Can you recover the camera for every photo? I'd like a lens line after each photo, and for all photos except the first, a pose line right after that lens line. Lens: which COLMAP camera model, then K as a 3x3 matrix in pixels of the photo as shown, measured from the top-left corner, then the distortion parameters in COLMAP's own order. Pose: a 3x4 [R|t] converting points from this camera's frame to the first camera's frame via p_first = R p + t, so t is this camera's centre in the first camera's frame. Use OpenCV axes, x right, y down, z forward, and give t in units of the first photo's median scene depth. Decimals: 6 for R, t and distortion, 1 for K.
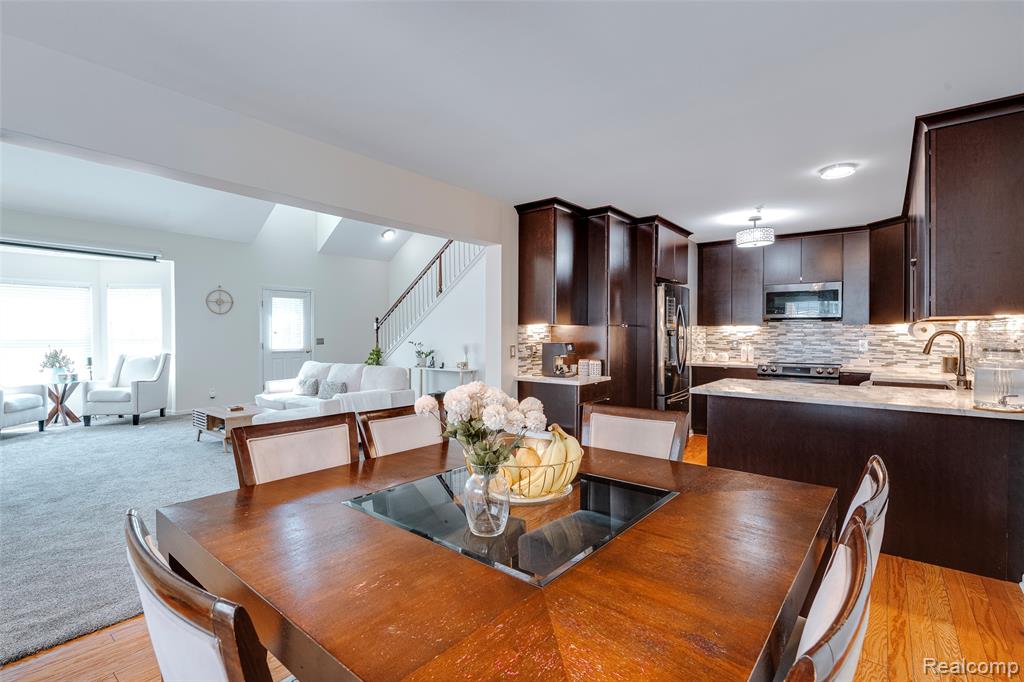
lens RADIAL K [[477.2, 0, 498.6], [0, 477.2, 341.0], [0, 0, 1]] dist [-0.004449, -0.000172]
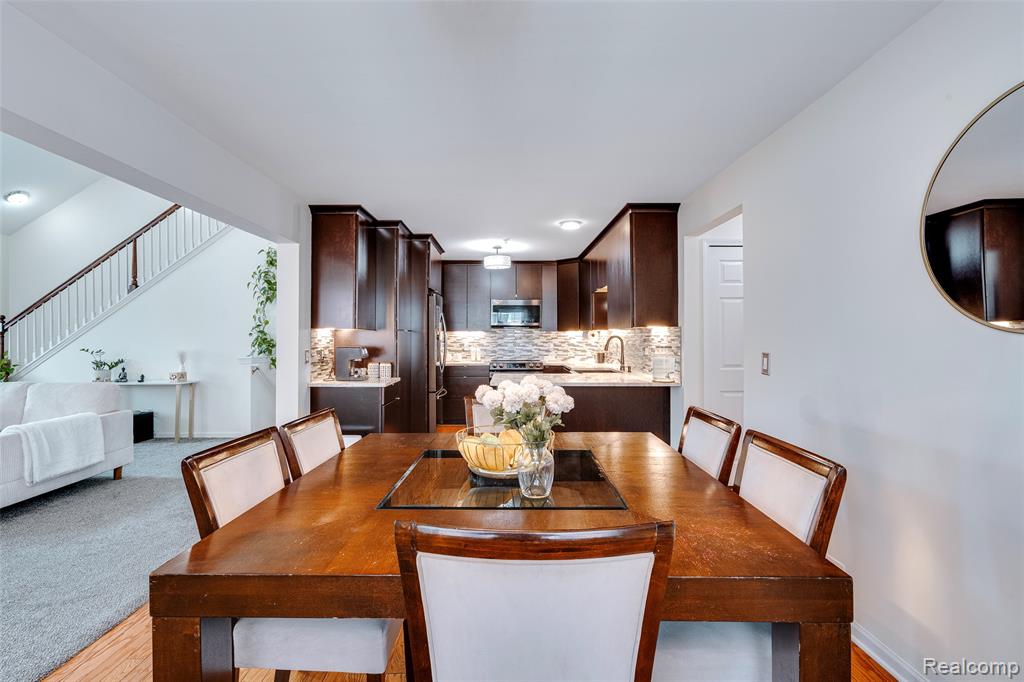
lens RADIAL K [[470.6, 0, 510.7], [0, 470.6, 332.1], [0, 0, 1]] dist [-0.001827, 0.000608]
pose [[0.770086, 0.006470, 0.637907, -0.179815], [0.011238, 0.999656, -0.023706, -0.000178], [-0.637841, 0.025425, 0.769748, 0.011703]]
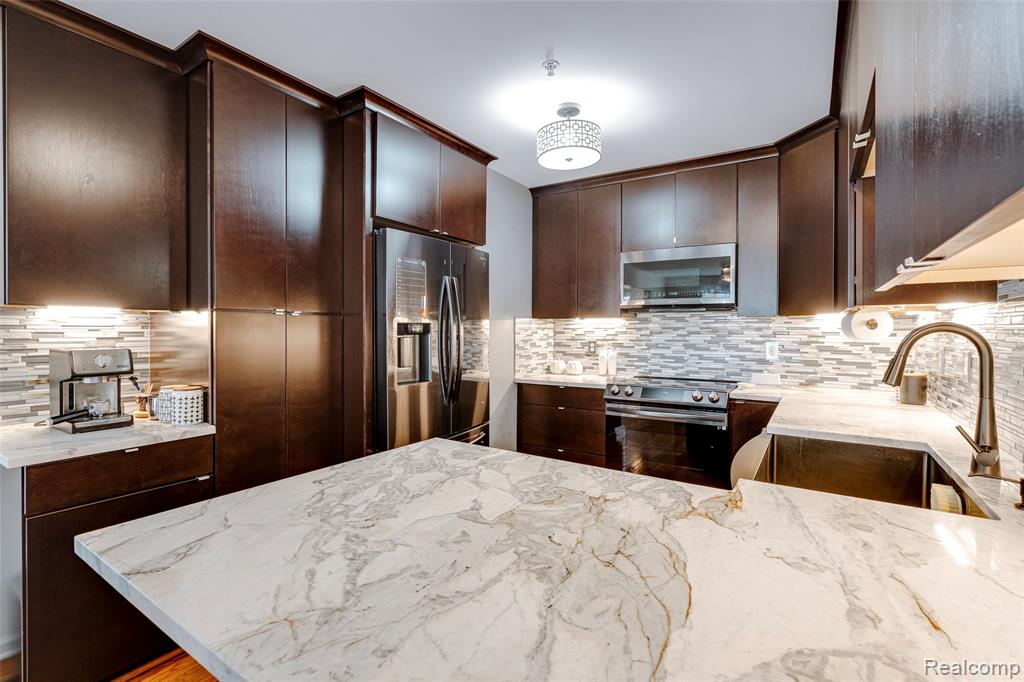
lens RADIAL K [[470.6, 0, 510.7], [0, 470.6, 332.1], [0, 0, 1]] dist [-0.001827, 0.000608]
pose [[0.994167, 0.003904, 0.107782, 0.322194], [-0.002517, 0.999912, -0.013005, -0.005391], [-0.107823, 0.012658, 0.994090, 0.381571]]
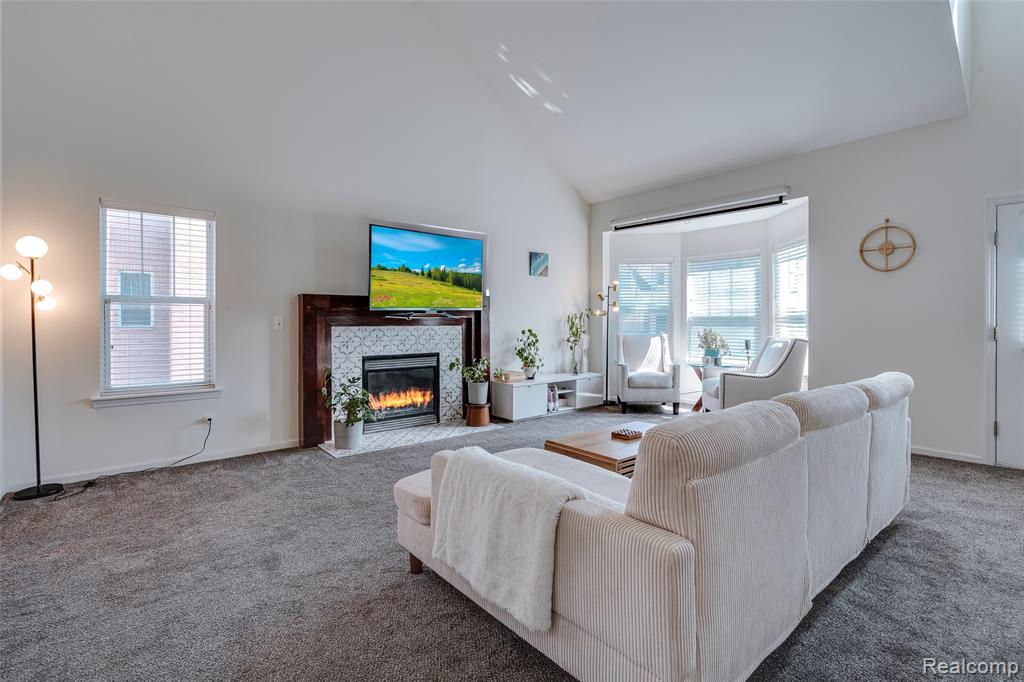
lens RADIAL K [[481.9, 0, 527.3], [0, 481.9, 318.6], [0, 0, 1]] dist [-0.000470, 0.000404]
pose [[-0.184403, -0.002677, -0.982847, 0.033396], [-0.017400, 0.999848, 0.000542, 0.005090], [0.982697, 0.017202, -0.184421, 0.924133]]
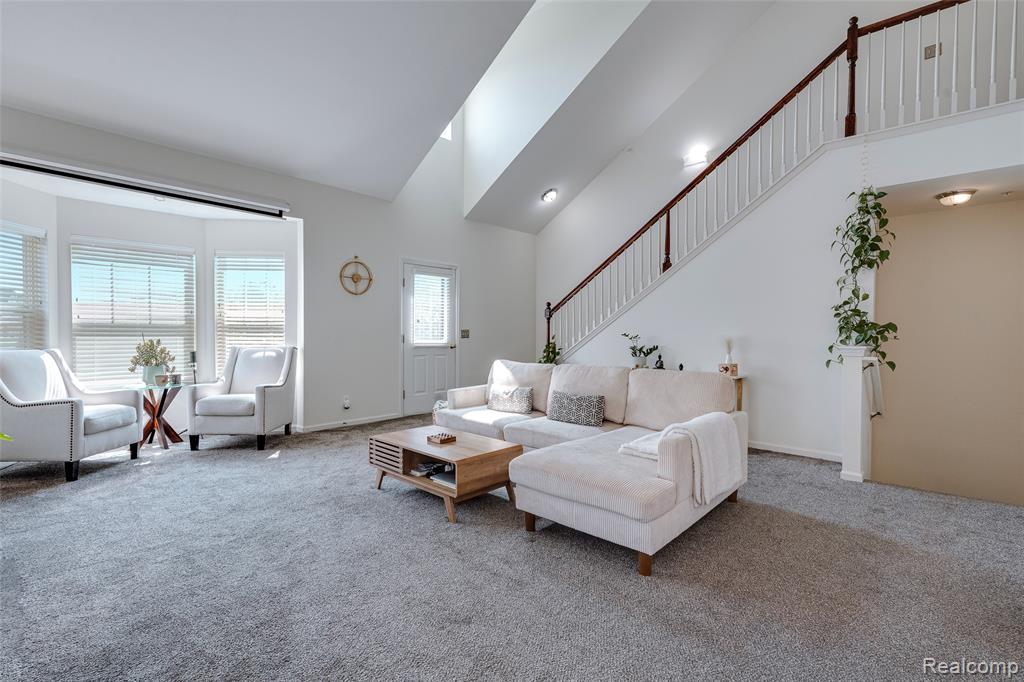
lens RADIAL K [[473.5, 0, 497.9], [0, 473.5, 341.0], [0, 0, 1]] dist [-0.001123, 0.000012]
pose [[0.997097, 0.008909, -0.075613, -0.409473], [-0.008745, 0.999959, 0.002502, 0.015432], [0.075632, -0.001834, 0.997134, 0.378882]]
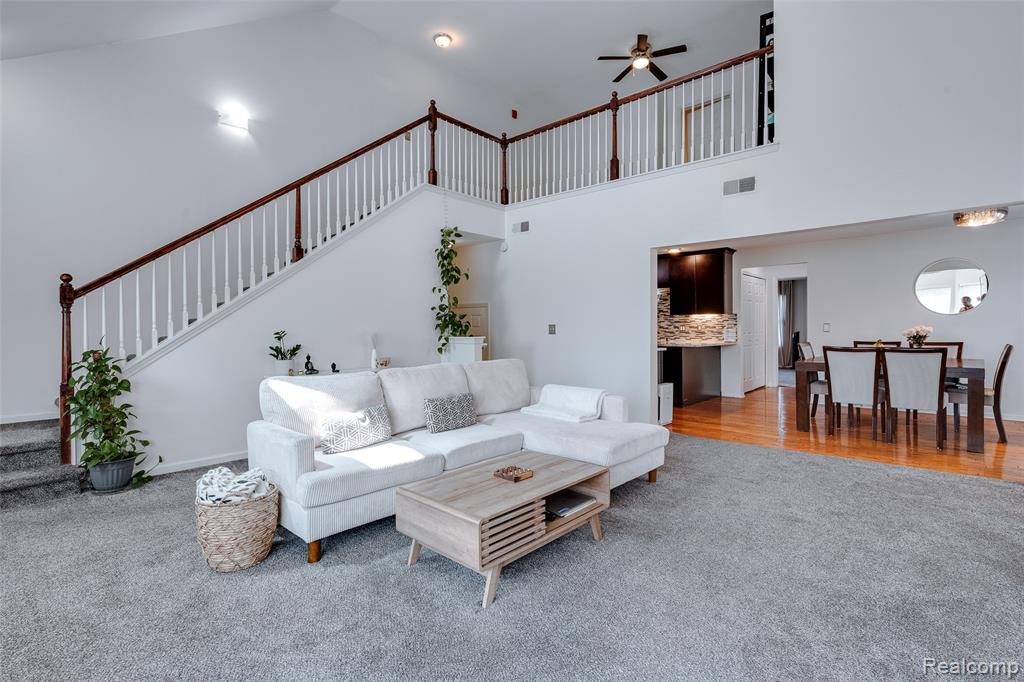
lens RADIAL K [[483.6, 0, 512.0], [0, 483.6, 341.0], [0, 0, 1]] dist [-0.000615, -0.000084]
pose [[0.060709, -0.023418, 0.997881, -0.929374], [0.026159, 0.999419, 0.021863, 0.009518], [-0.997813, 0.024776, 0.061286, 0.904954]]
